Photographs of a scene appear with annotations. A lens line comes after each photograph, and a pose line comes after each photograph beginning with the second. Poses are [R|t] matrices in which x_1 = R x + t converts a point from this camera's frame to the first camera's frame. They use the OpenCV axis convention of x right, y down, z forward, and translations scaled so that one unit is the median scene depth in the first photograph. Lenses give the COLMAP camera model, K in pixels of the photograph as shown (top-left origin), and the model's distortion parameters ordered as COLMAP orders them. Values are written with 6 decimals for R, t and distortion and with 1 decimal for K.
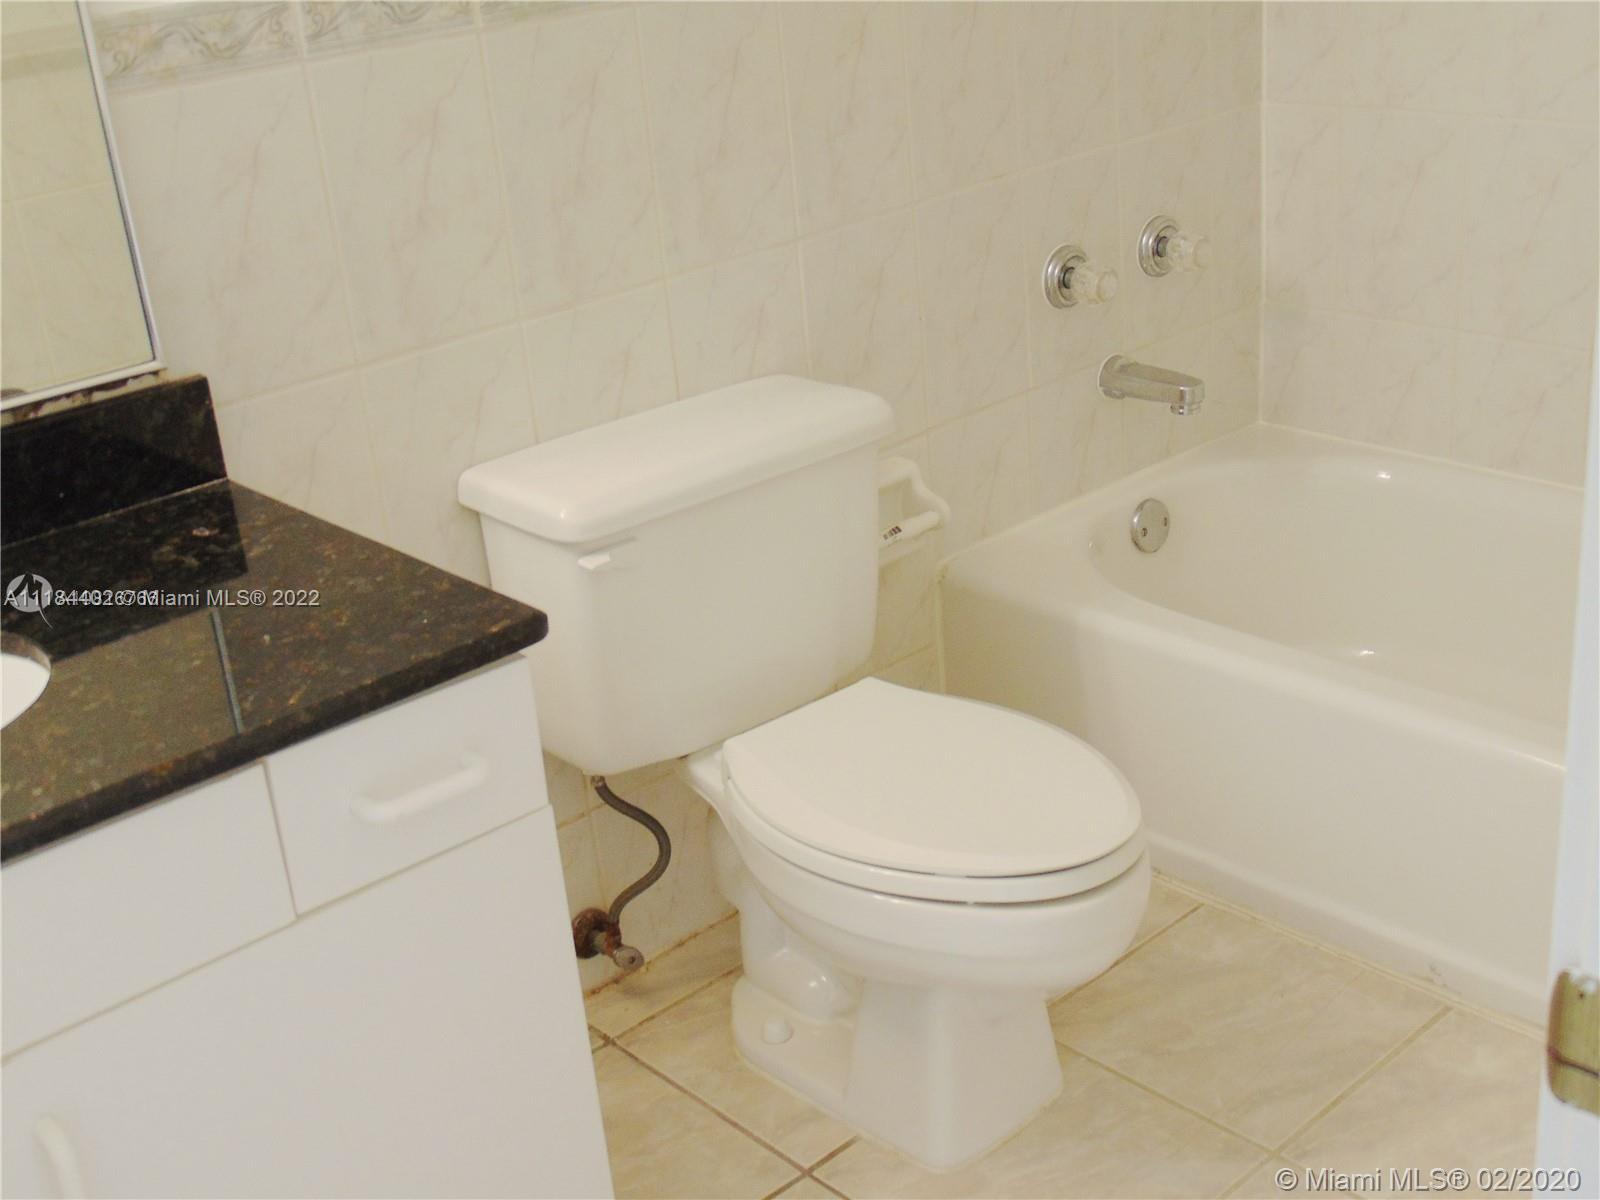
lens RADIAL K [[1939.2, 0, 800.0], [0, 1939.2, 600.0], [0, 0, 1]] dist [-0.012726, -0.006400]
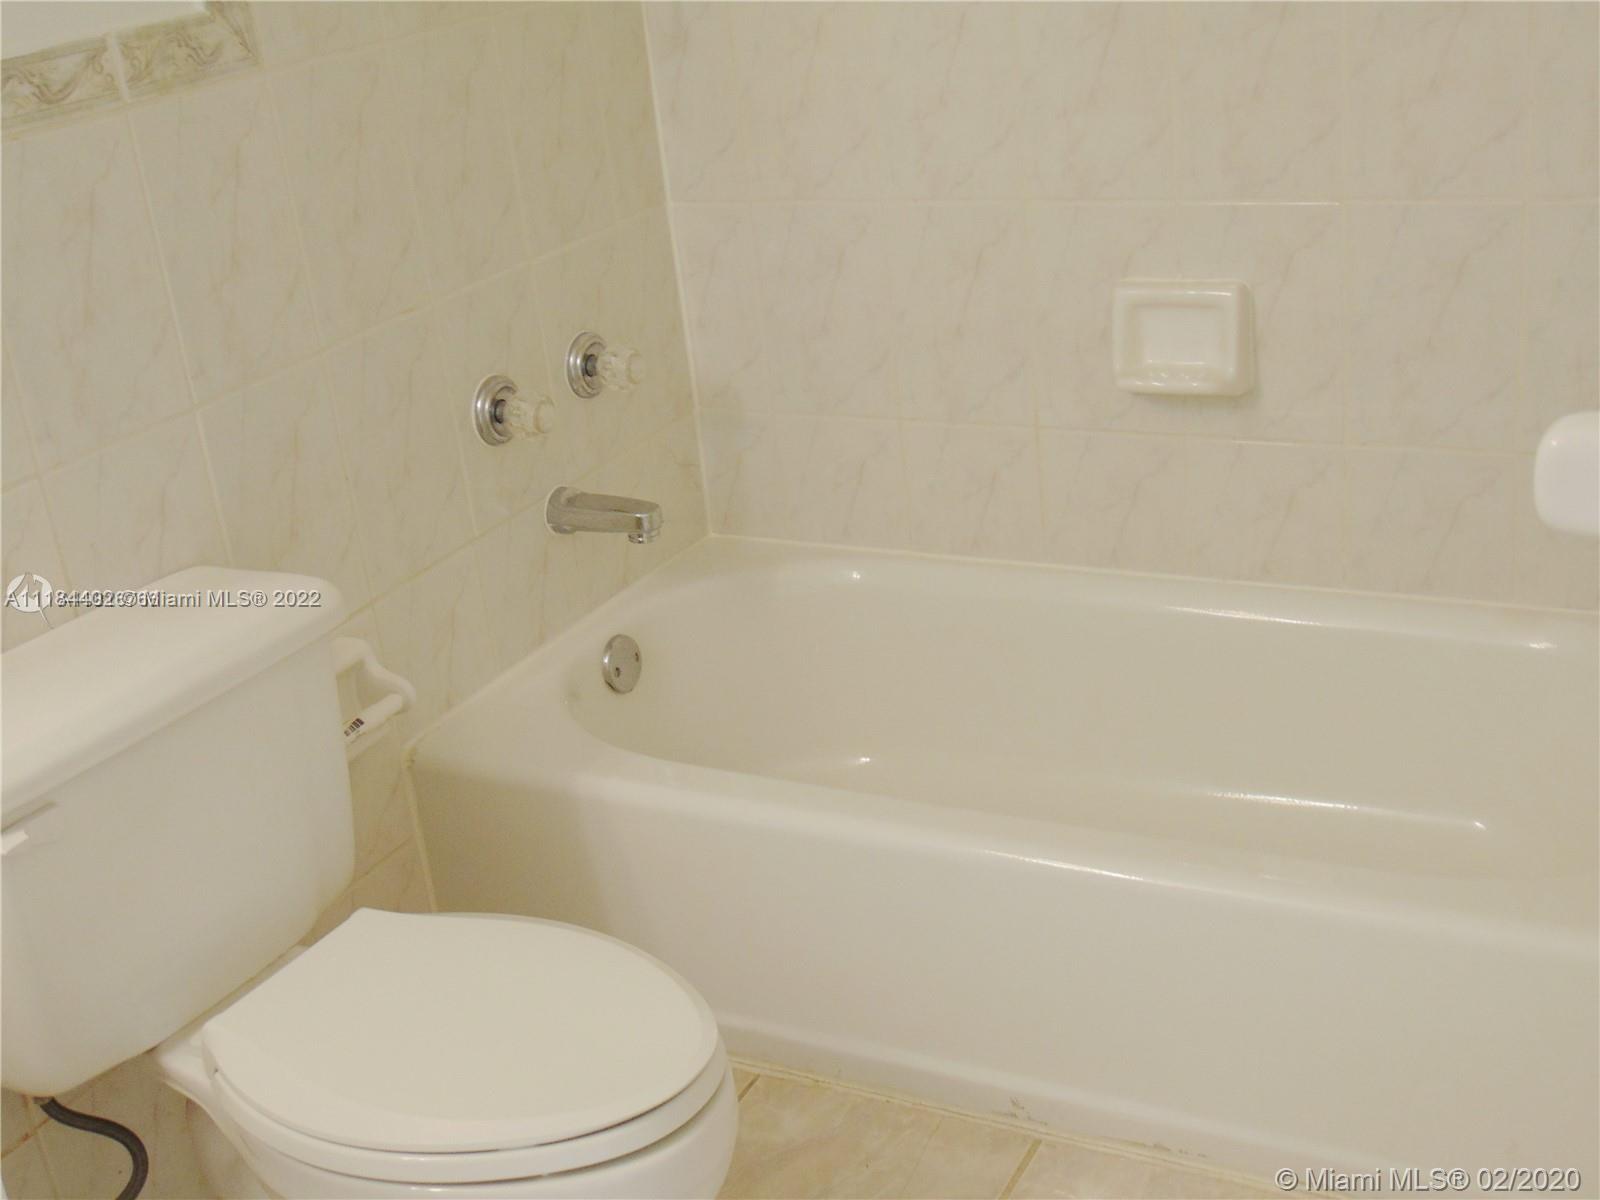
lens RADIAL K [[1939.2, 0, 800.0], [0, 1939.2, 600.0], [0, 0, 1]] dist [-0.012726, -0.006400]
pose [[0.940593, -0.138674, 0.309925, -0.022965], [0.153101, 0.987952, -0.022593, -0.036725], [-0.303058, 0.068701, 0.950492, 0.099698]]
